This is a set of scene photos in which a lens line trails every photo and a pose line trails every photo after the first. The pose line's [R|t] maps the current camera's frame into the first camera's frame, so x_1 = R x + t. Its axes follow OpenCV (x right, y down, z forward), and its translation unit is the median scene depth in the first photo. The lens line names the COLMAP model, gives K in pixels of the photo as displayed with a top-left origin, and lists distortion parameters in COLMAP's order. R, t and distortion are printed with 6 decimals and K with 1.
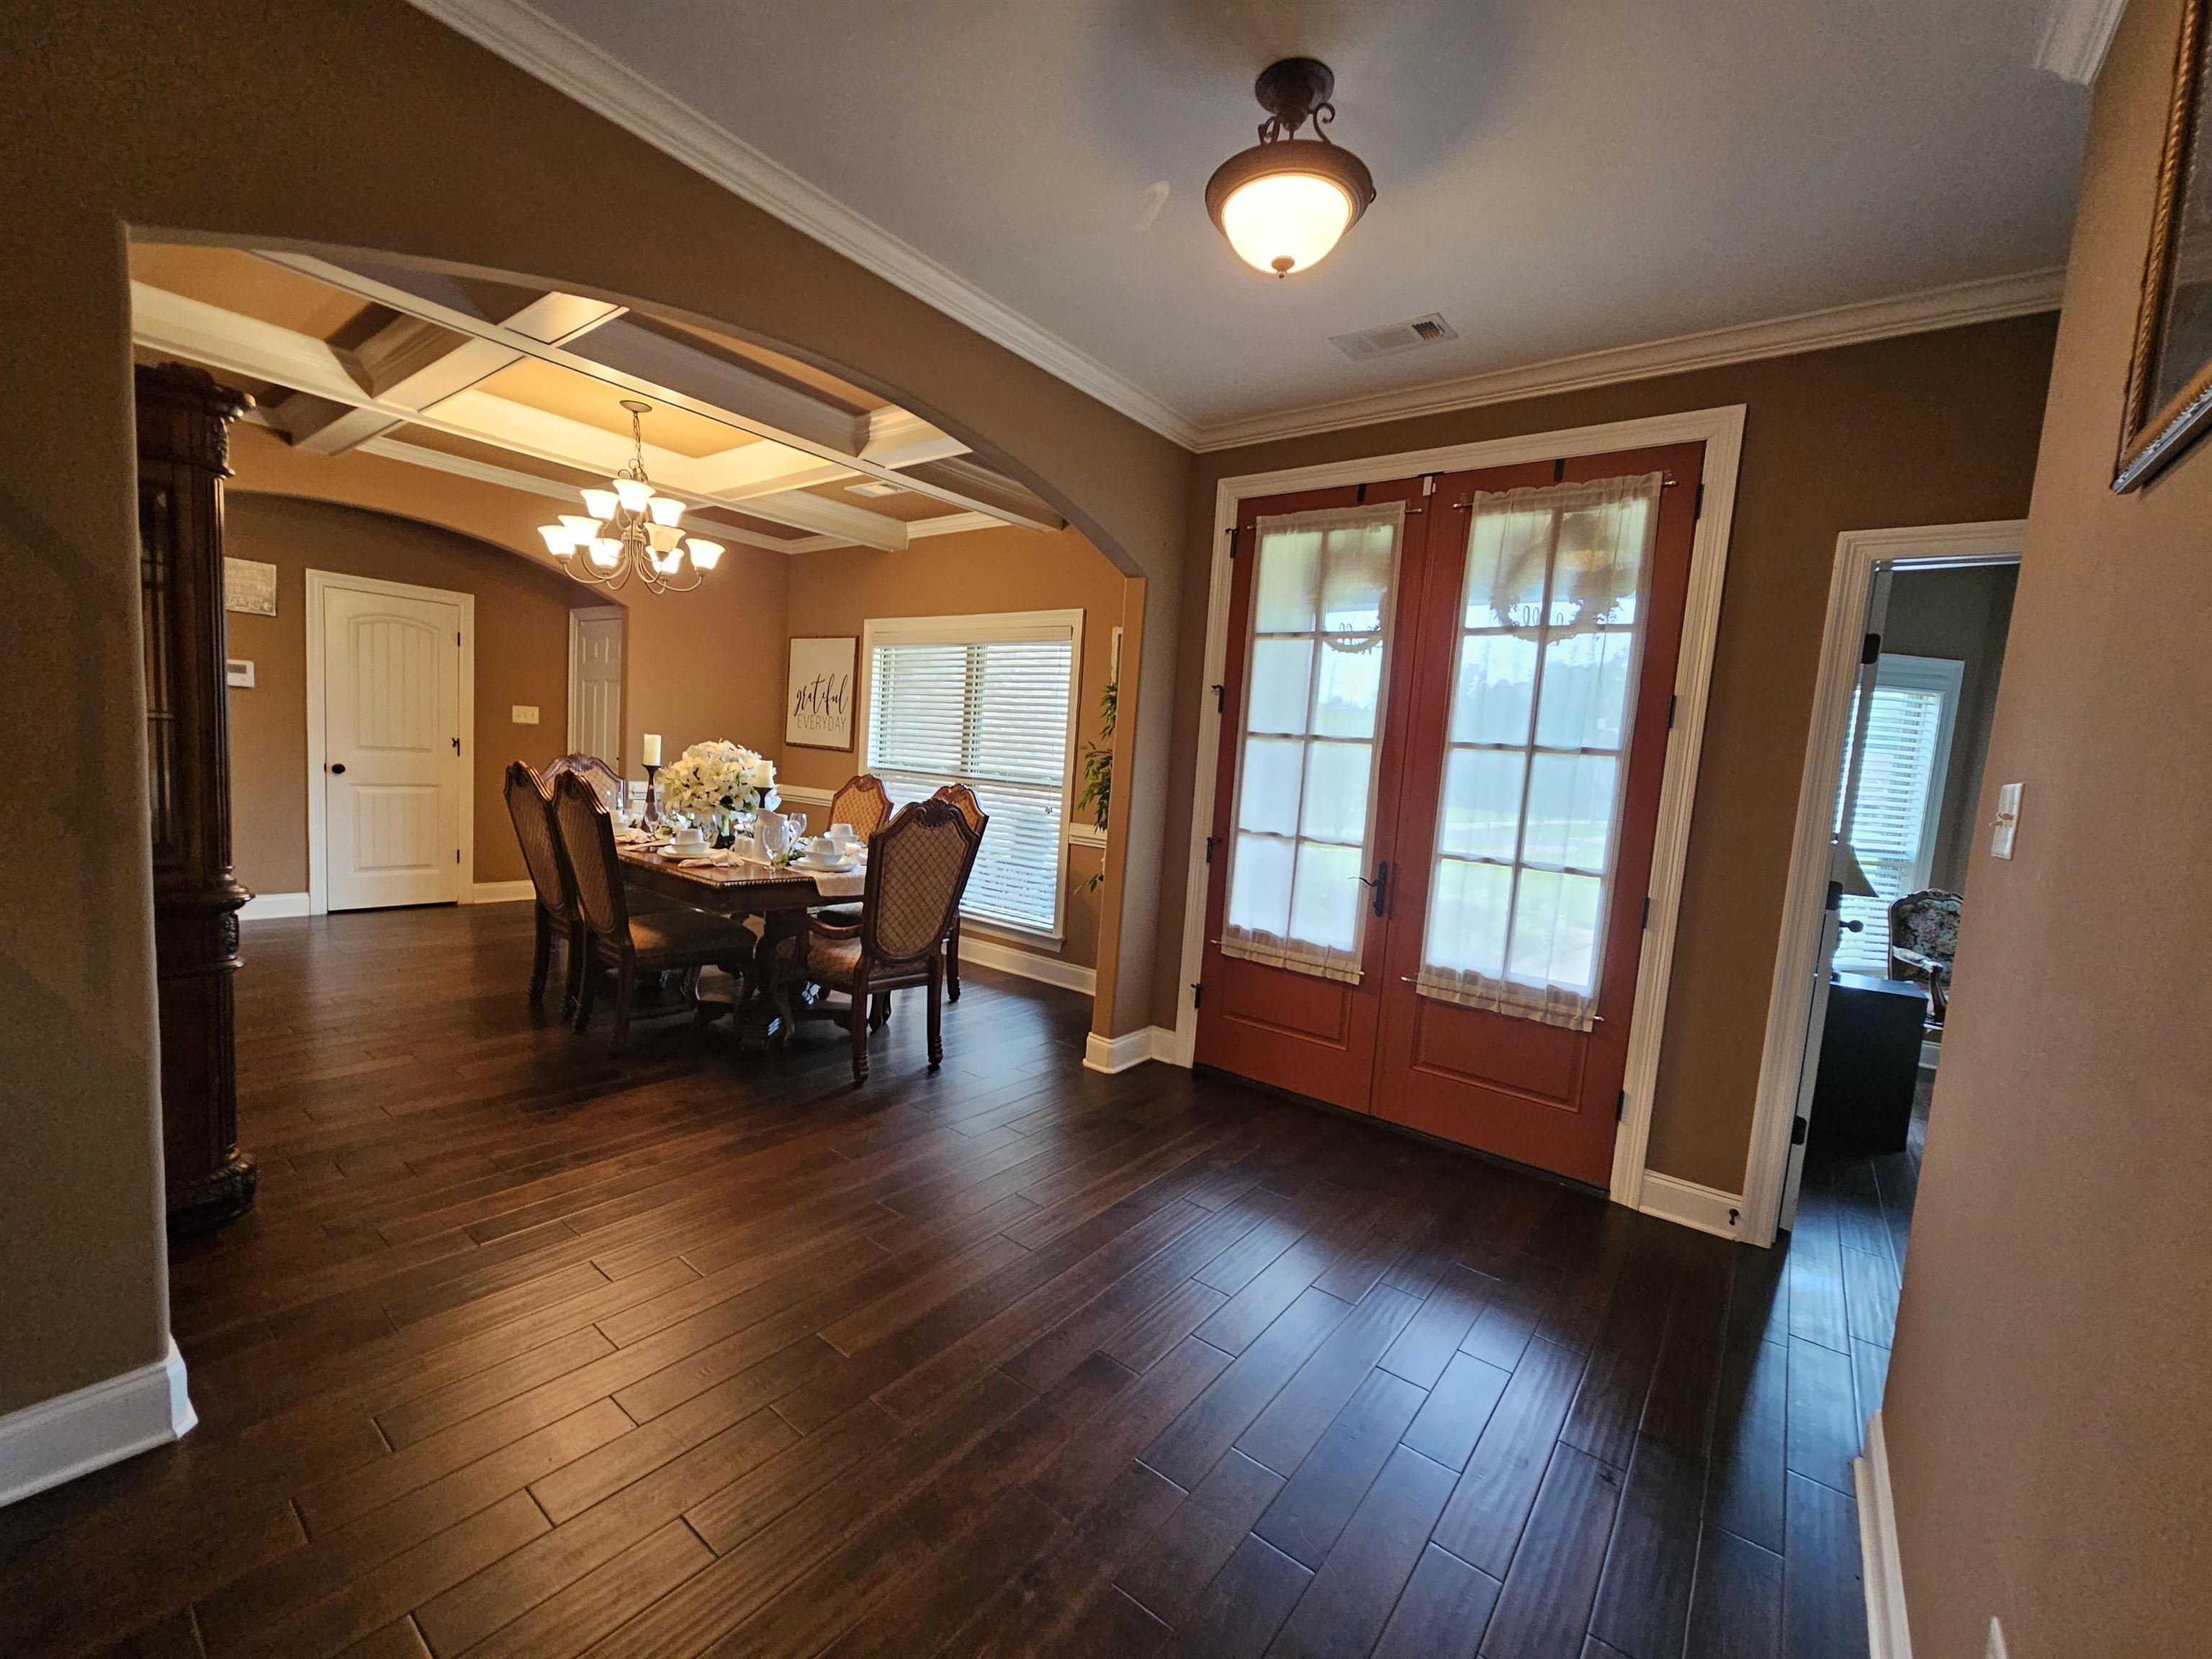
lens RADIAL K [[905.6, 0, 1109.4], [0, 905.6, 837.0], [0, 0, 1]] dist [-0.002858, 0.000529]
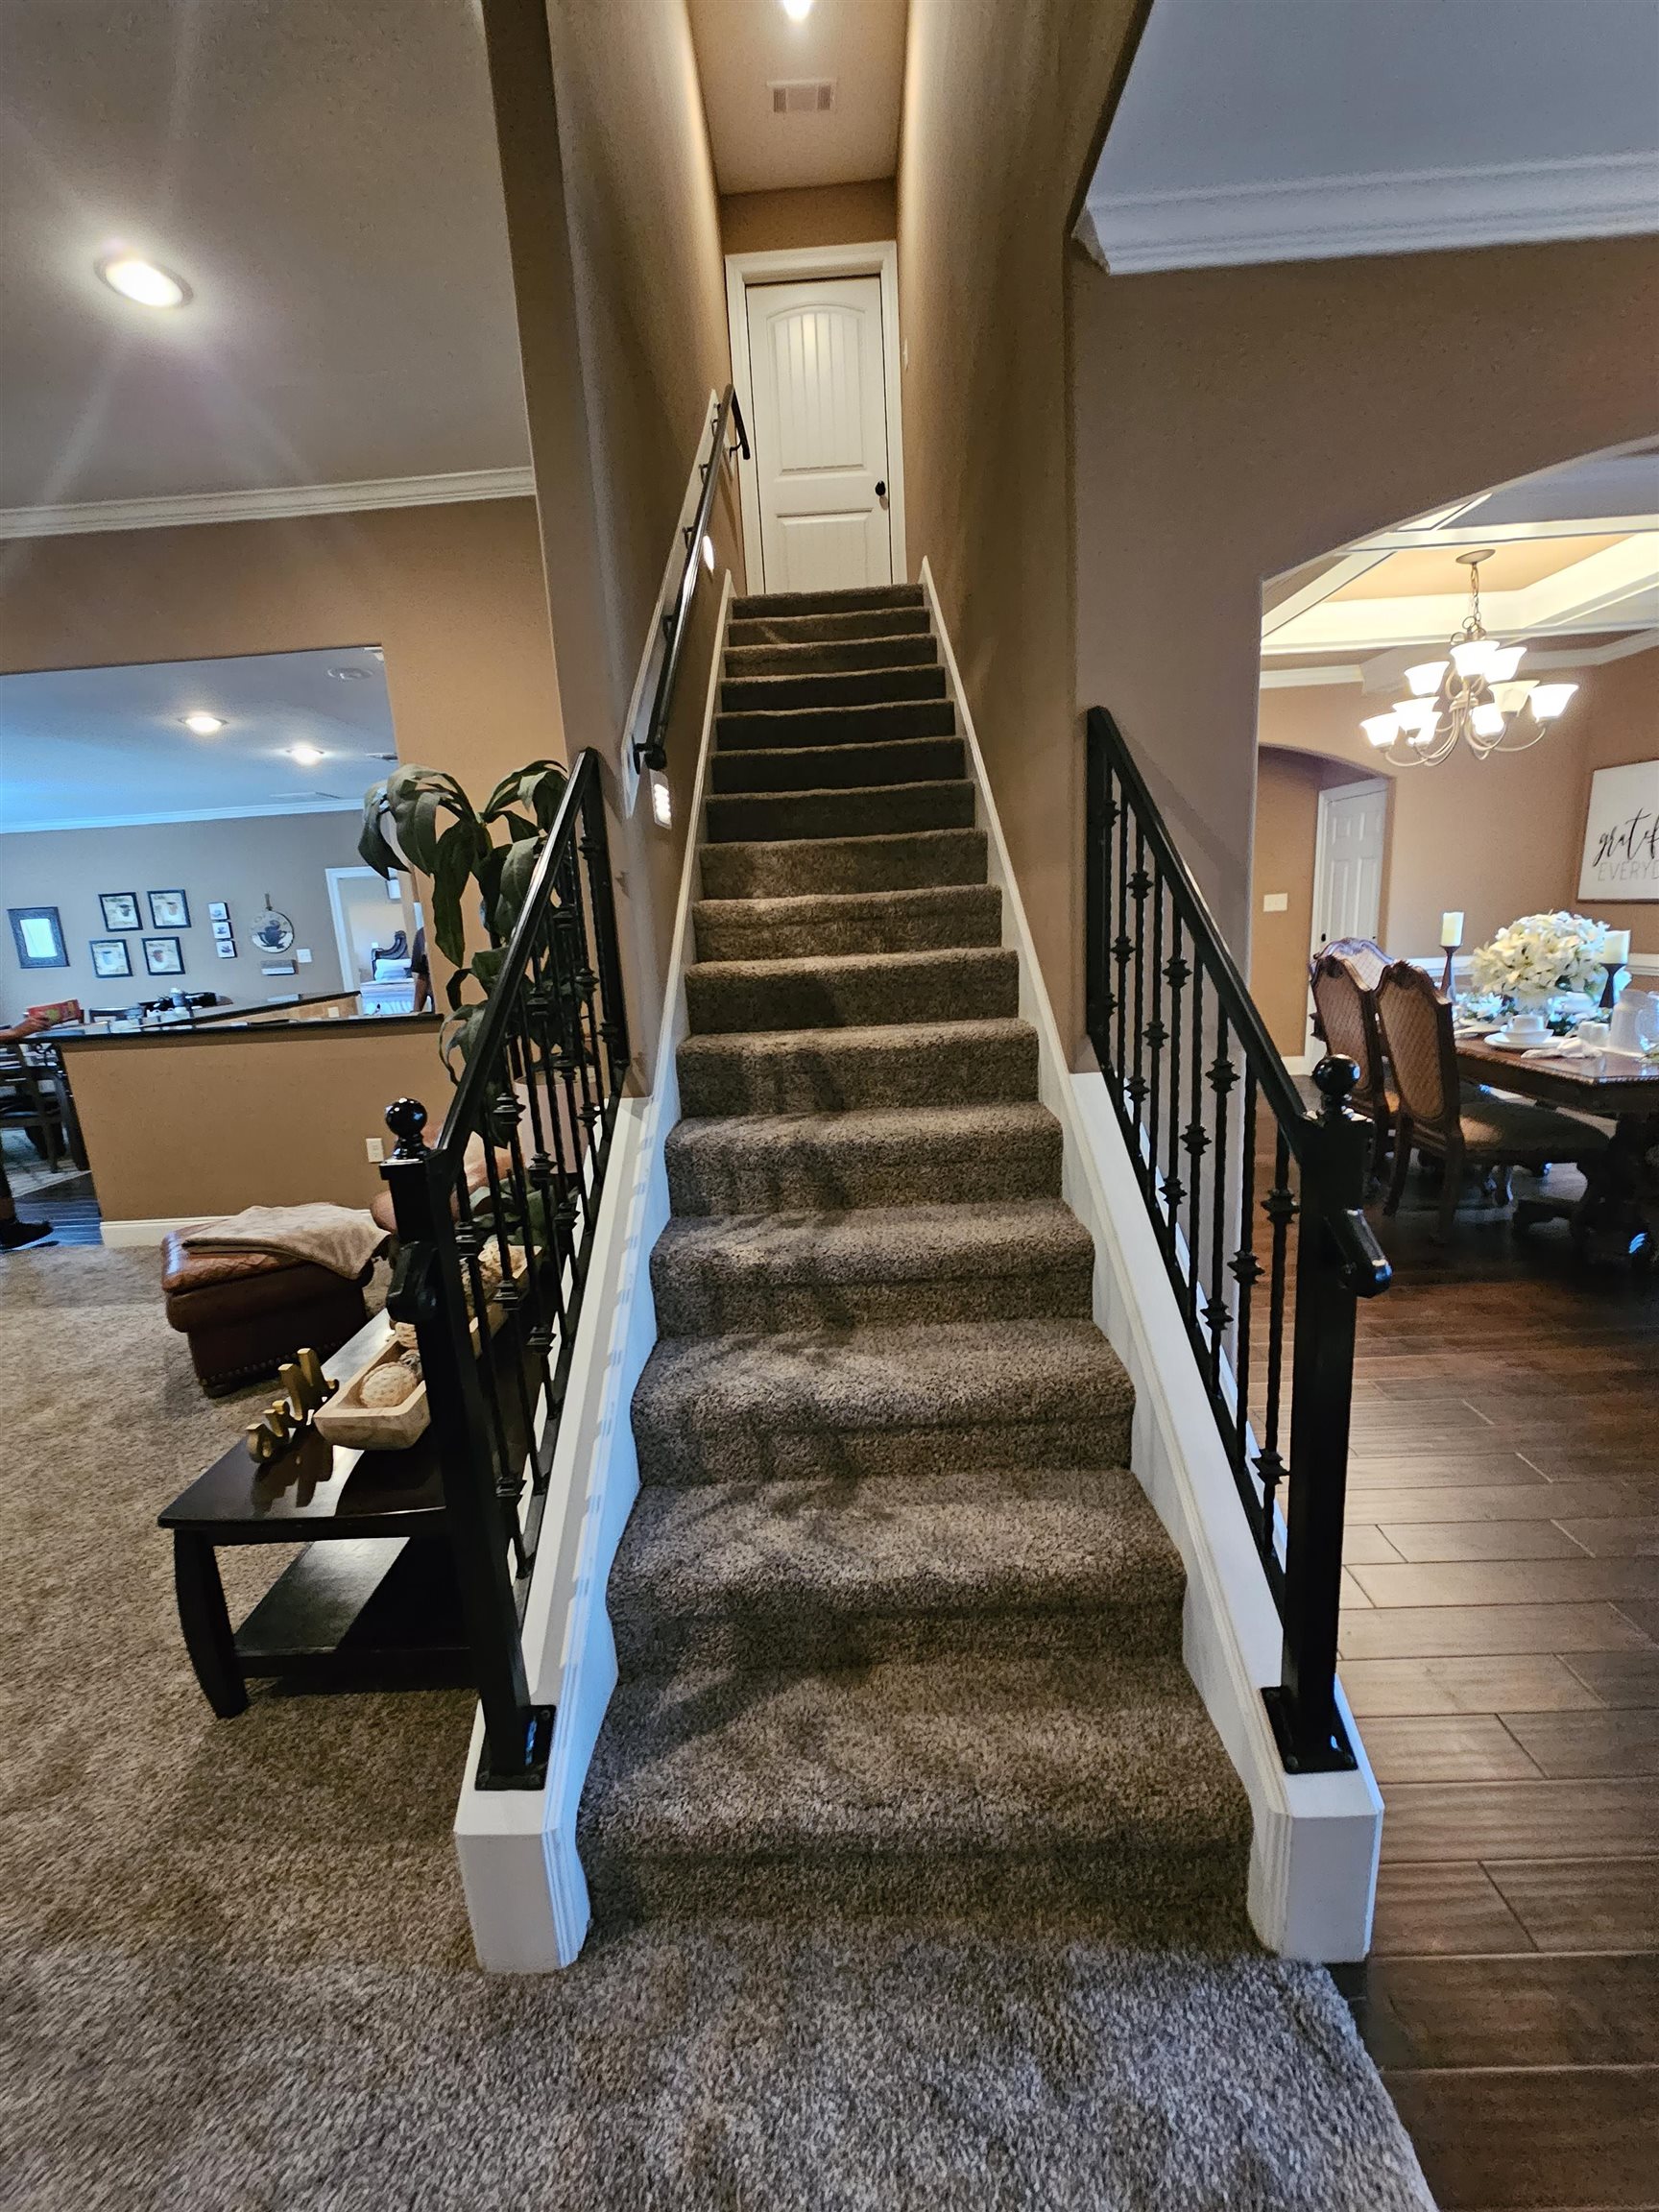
lens RADIAL K [[905.6, 0, 812.9], [0, 905.6, 1102.4], [0, 0, 1]] dist [-0.002858, 0.000529]
pose [[0.579970, 0.063290, -0.812176, -0.117911], [0.025265, 0.995100, 0.095587, -0.024128], [0.814246, -0.075957, 0.575529, -0.111100]]
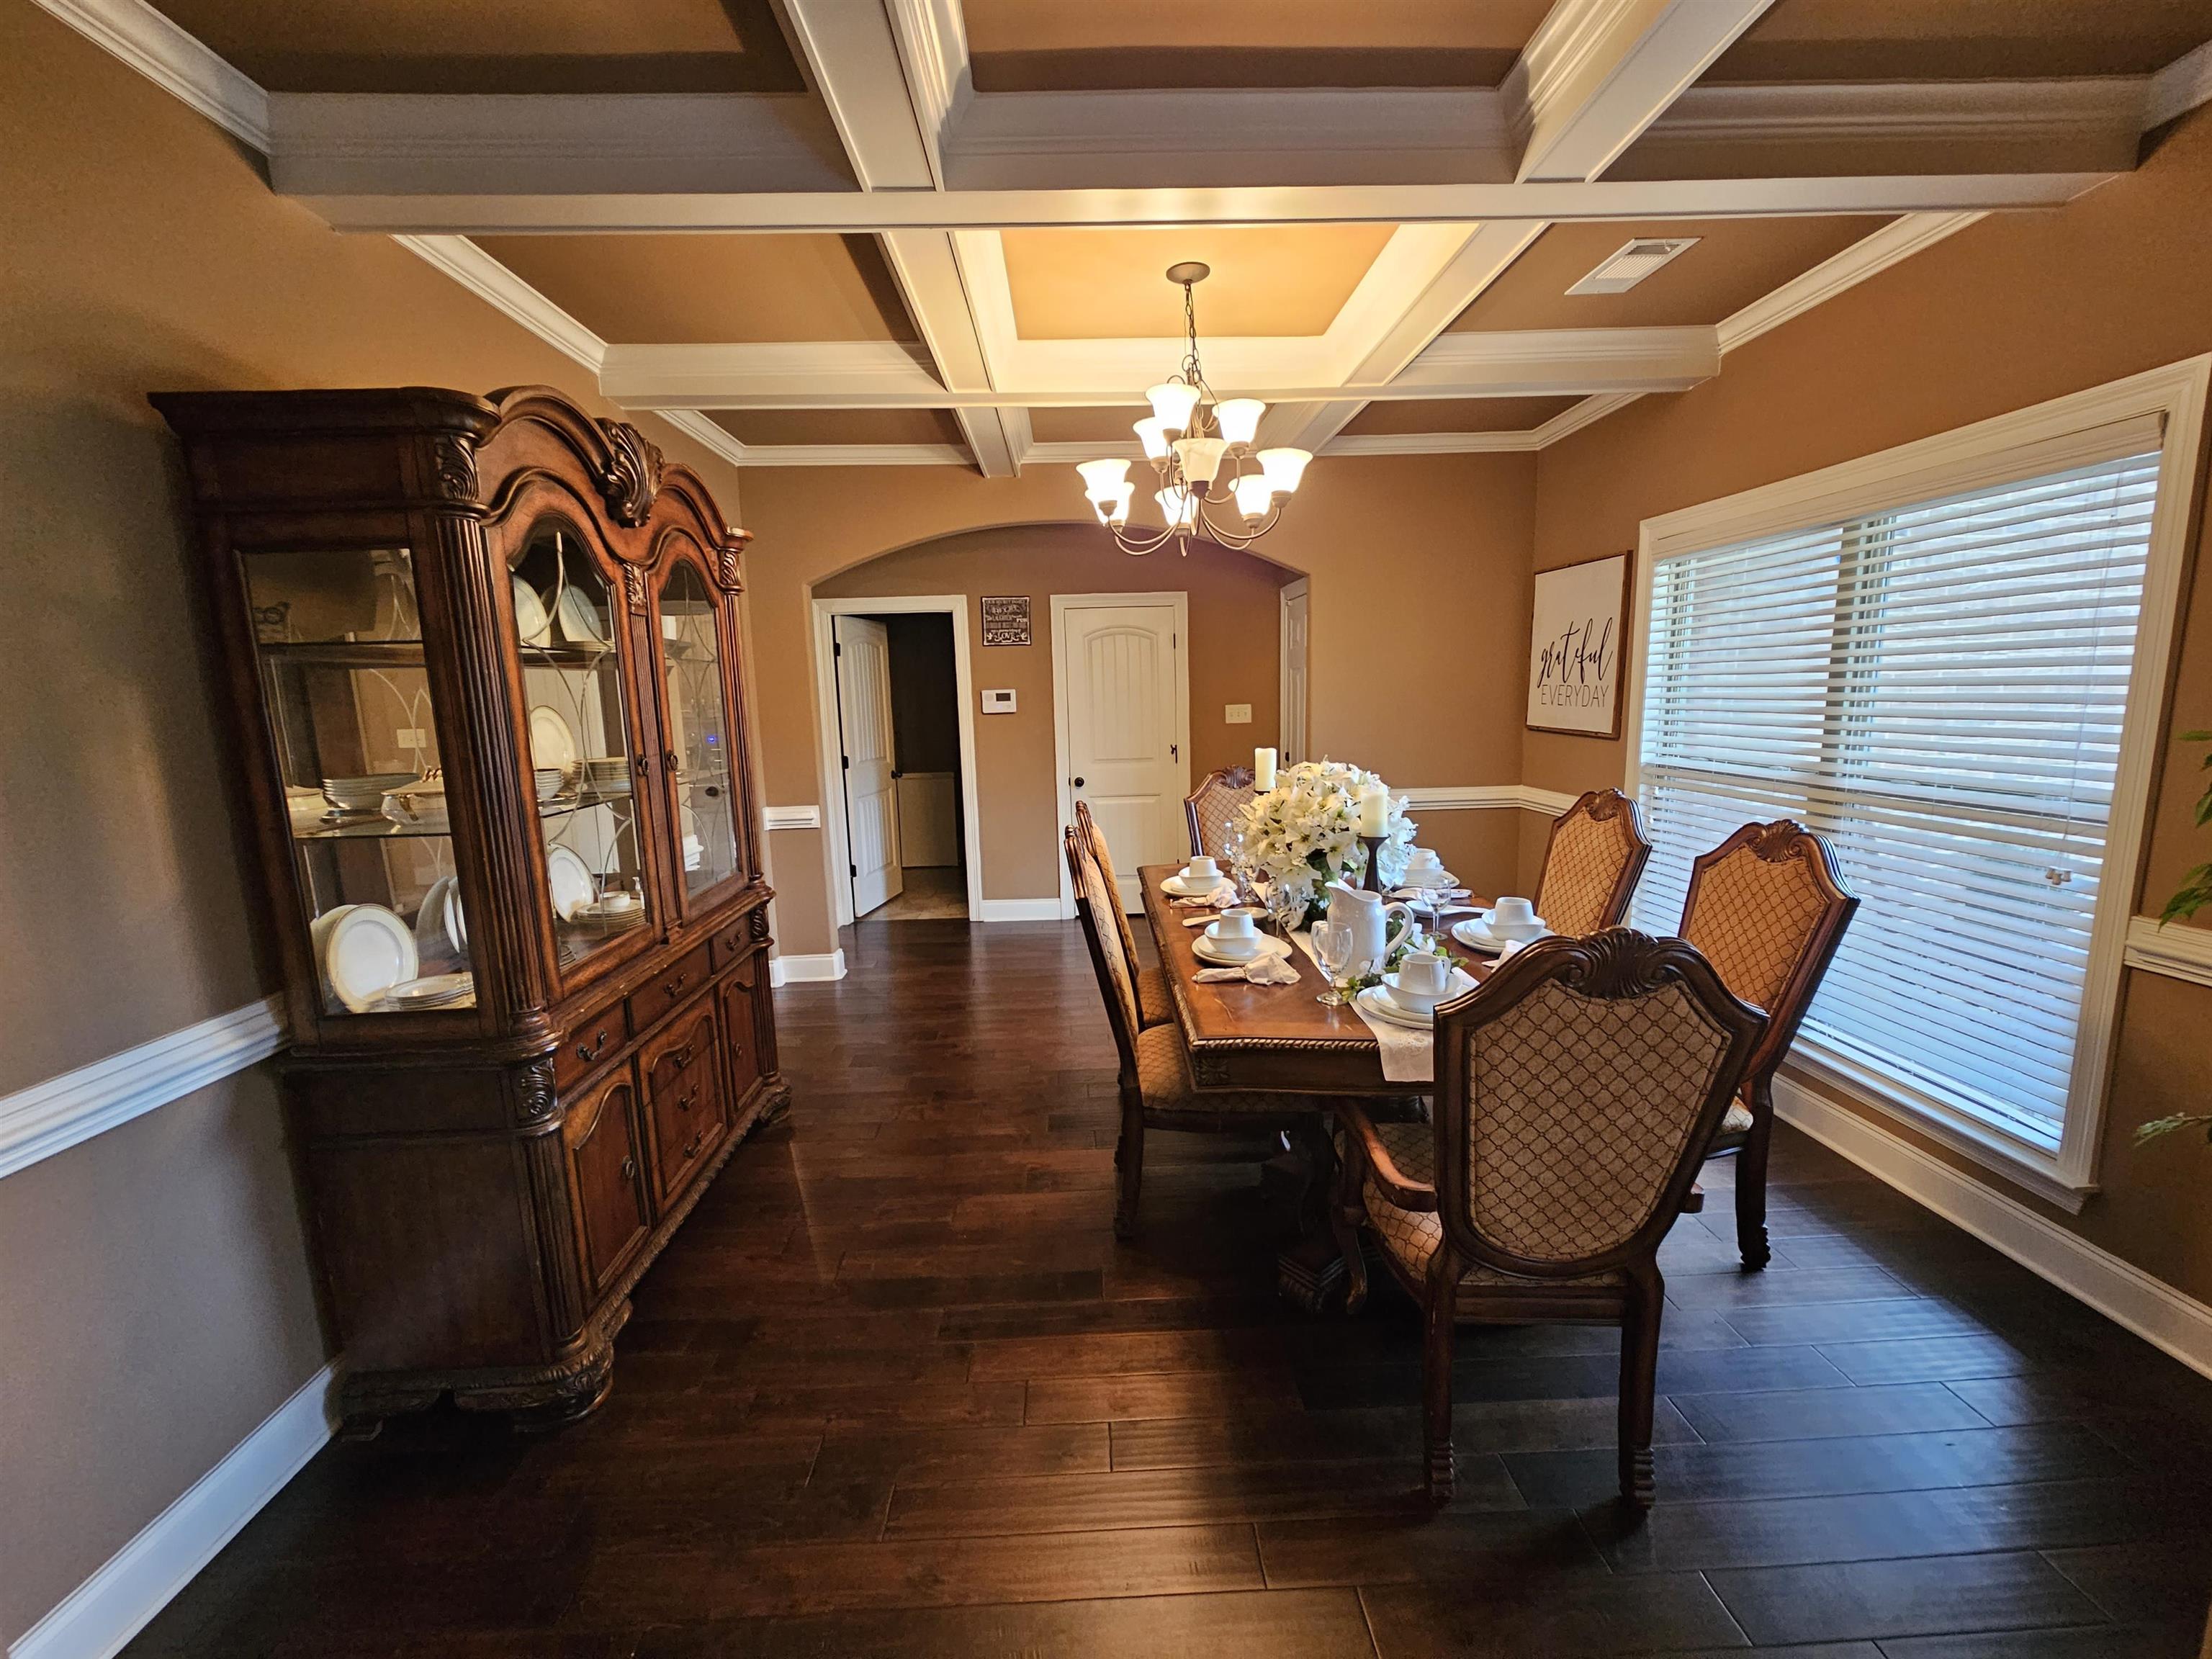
lens RADIAL K [[905.6, 0, 1101.0], [0, 905.6, 836.5], [0, 0, 1]] dist [-0.002858, 0.000529]
pose [[0.625477, 0.037851, -0.779324, -0.022073], [0.000387, 0.998807, 0.048821, -0.082487], [0.780243, -0.030838, 0.624716, 0.467011]]
